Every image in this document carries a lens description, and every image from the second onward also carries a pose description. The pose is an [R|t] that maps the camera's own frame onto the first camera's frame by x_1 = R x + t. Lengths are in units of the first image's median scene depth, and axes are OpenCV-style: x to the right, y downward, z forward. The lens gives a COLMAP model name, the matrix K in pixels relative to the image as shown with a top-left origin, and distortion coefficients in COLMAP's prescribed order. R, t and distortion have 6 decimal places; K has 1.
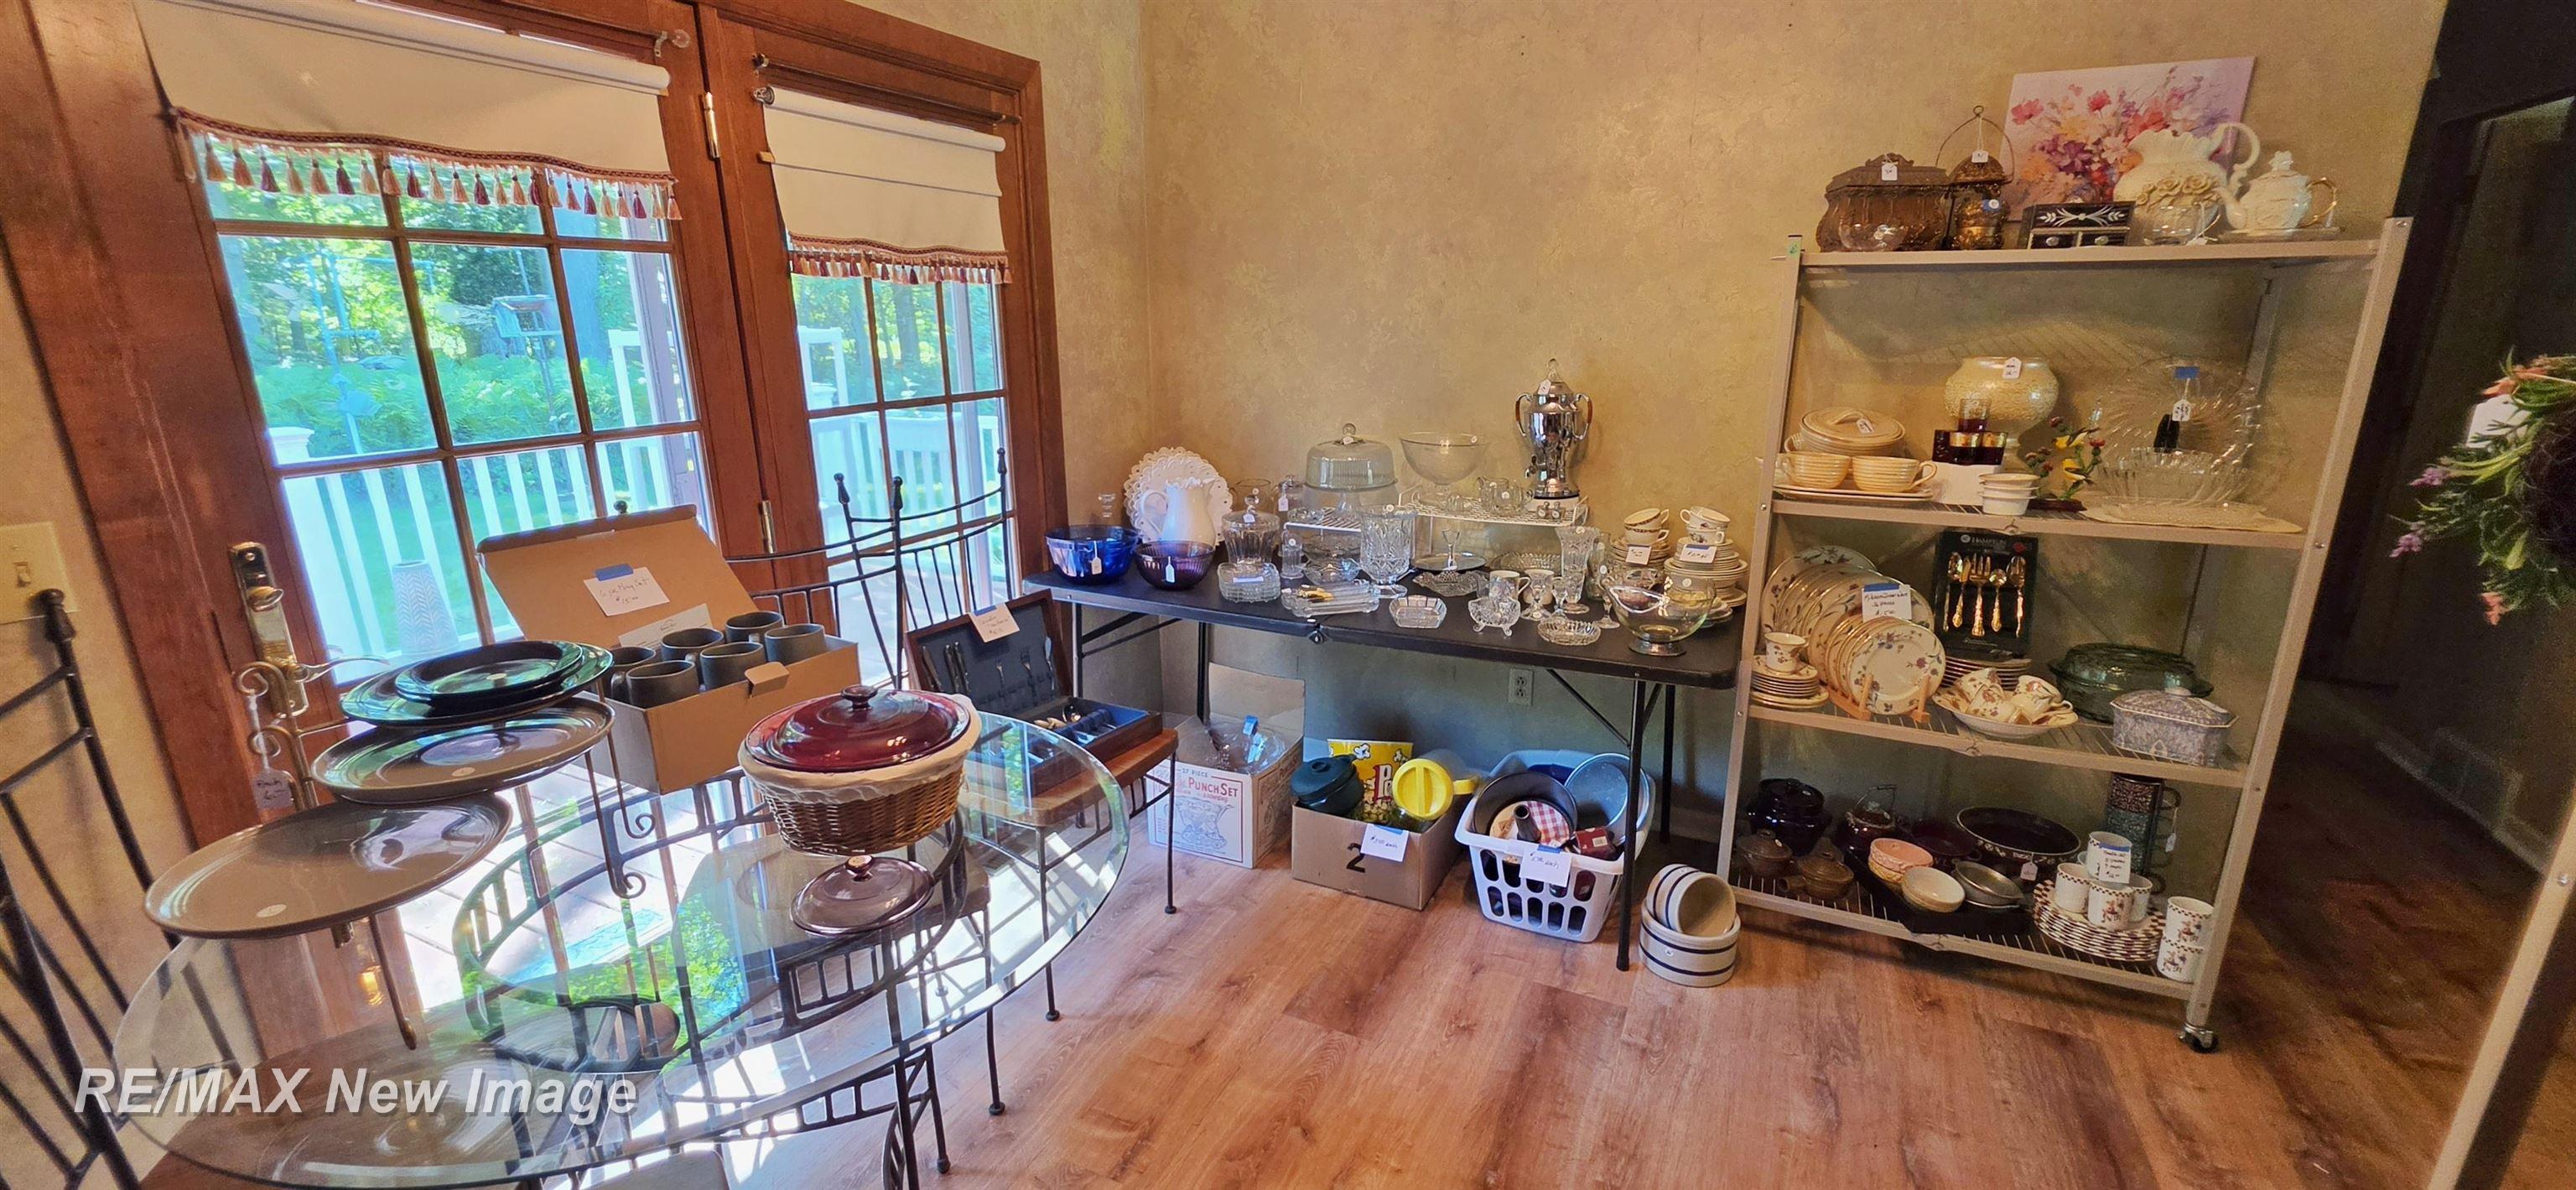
lens RADIAL K [[1030.6, 0, 1281.6], [0, 1030.6, 596.2], [0, 0, 1]] dist [0.000242, -0.000397]
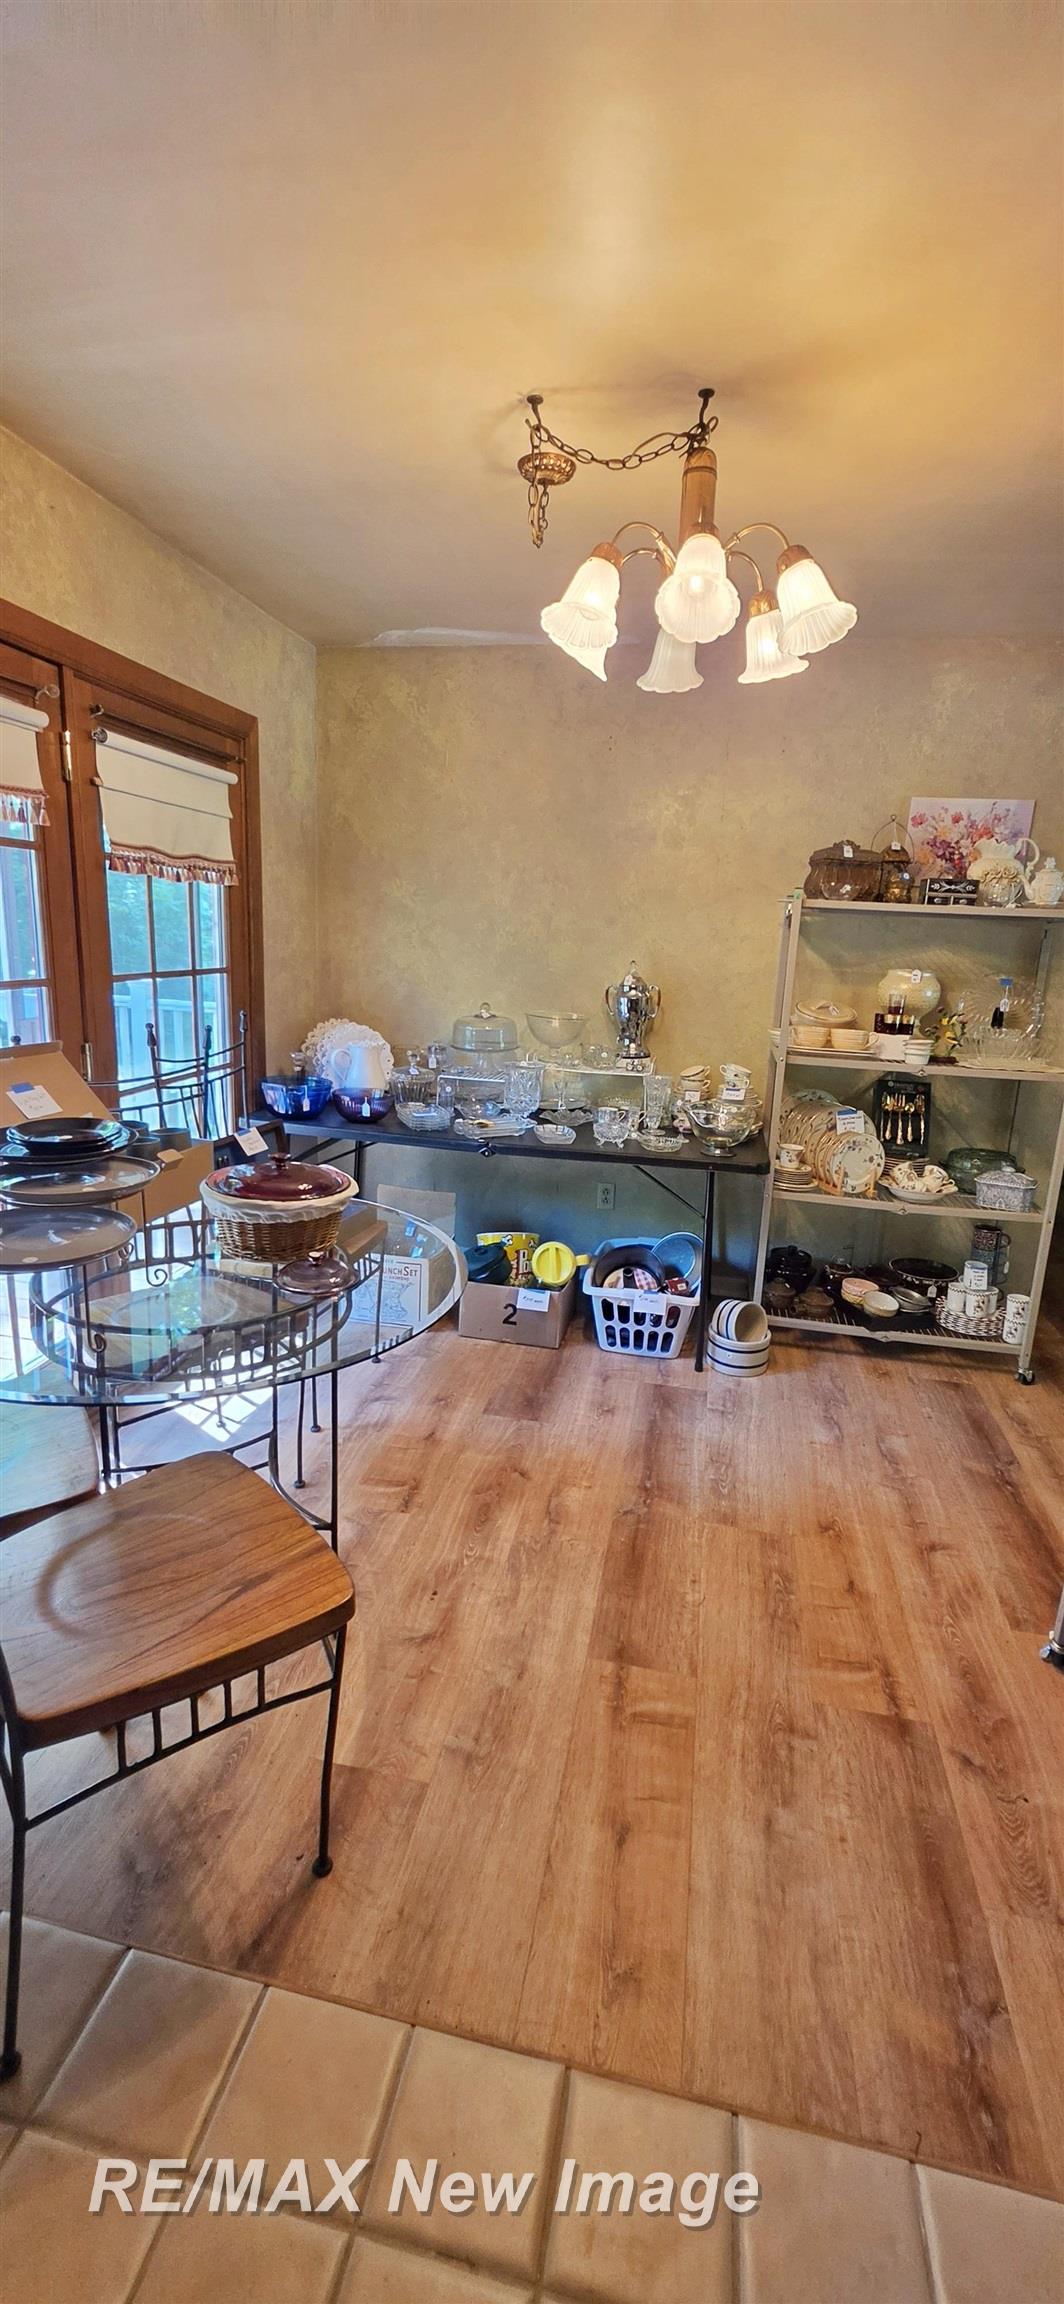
lens RADIAL K [[921.7, 0, 532.0], [0, 921.7, 1152.0], [0, 0, 1]] dist [0.000242, -0.000397]
pose [[0.967408, -0.012242, 0.252925, -0.235681], [0.018770, 0.999550, -0.023415, 0.074534], [-0.252525, 0.027399, 0.967202, -0.232640]]
